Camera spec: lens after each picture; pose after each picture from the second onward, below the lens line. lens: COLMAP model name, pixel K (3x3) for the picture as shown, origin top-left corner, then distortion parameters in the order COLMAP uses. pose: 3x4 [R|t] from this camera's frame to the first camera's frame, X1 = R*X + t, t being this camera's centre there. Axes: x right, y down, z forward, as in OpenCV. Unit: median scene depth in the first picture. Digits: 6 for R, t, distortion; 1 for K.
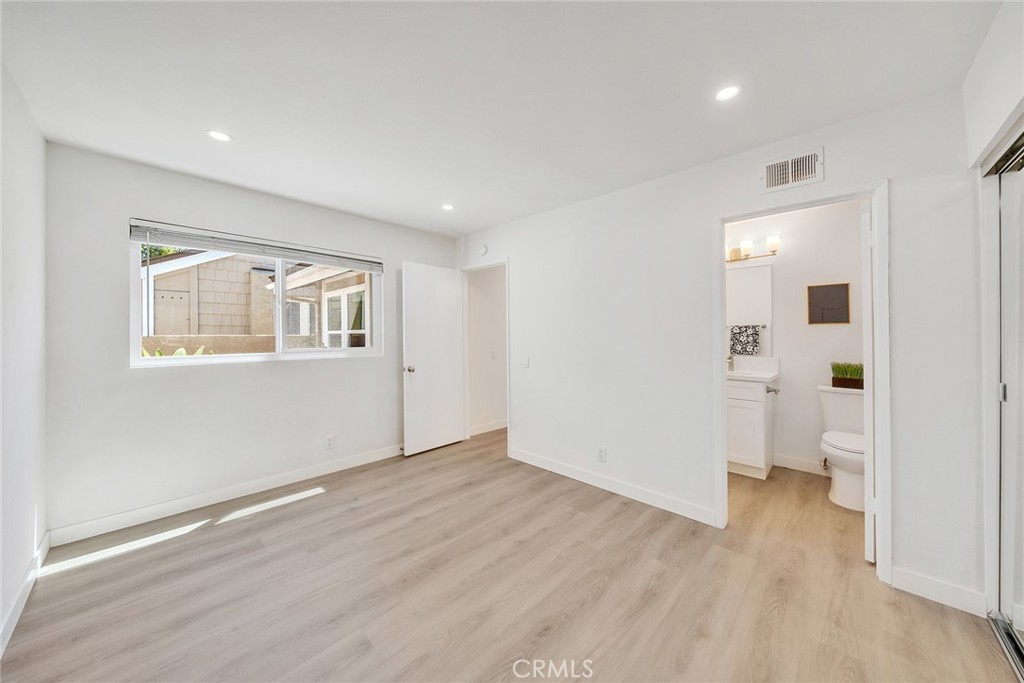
lens RADIAL K [[347.7, 0, 509.5], [0, 347.7, 336.9], [0, 0, 1]] dist [-0.007347, 0.000037]
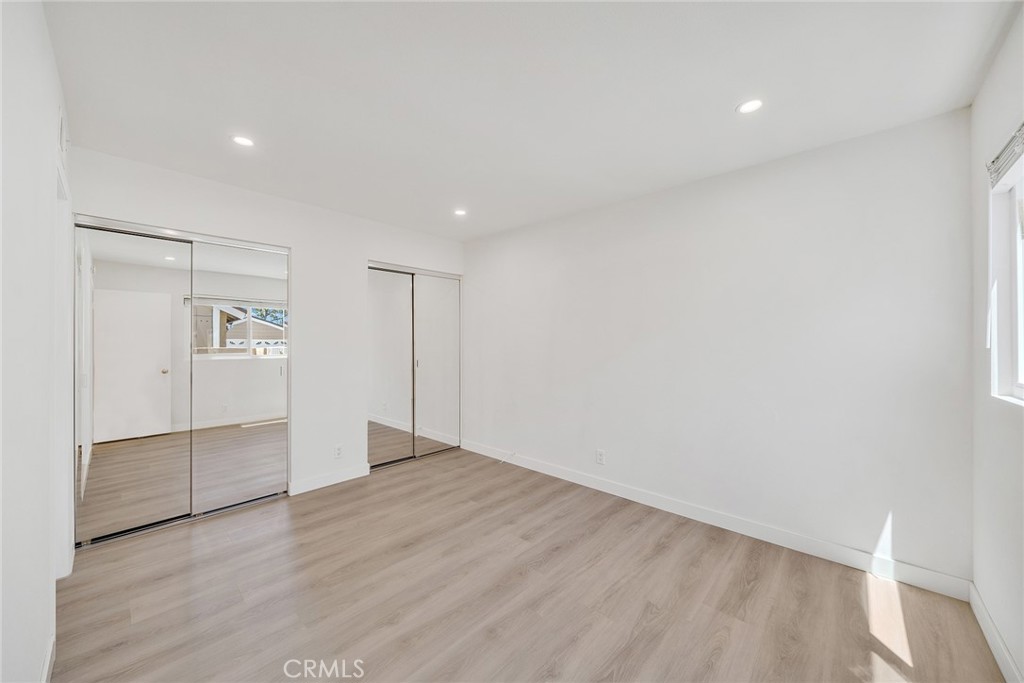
lens RADIAL K [[347.7, 0, 509.5], [0, 347.7, 336.9], [0, 0, 1]] dist [-0.007347, 0.000037]
pose [[-0.999641, -0.003103, -0.026627, -0.202843], [-0.003056, 0.999994, -0.001814, -0.020441], [0.026632, -0.001732, -0.999644, 1.756937]]
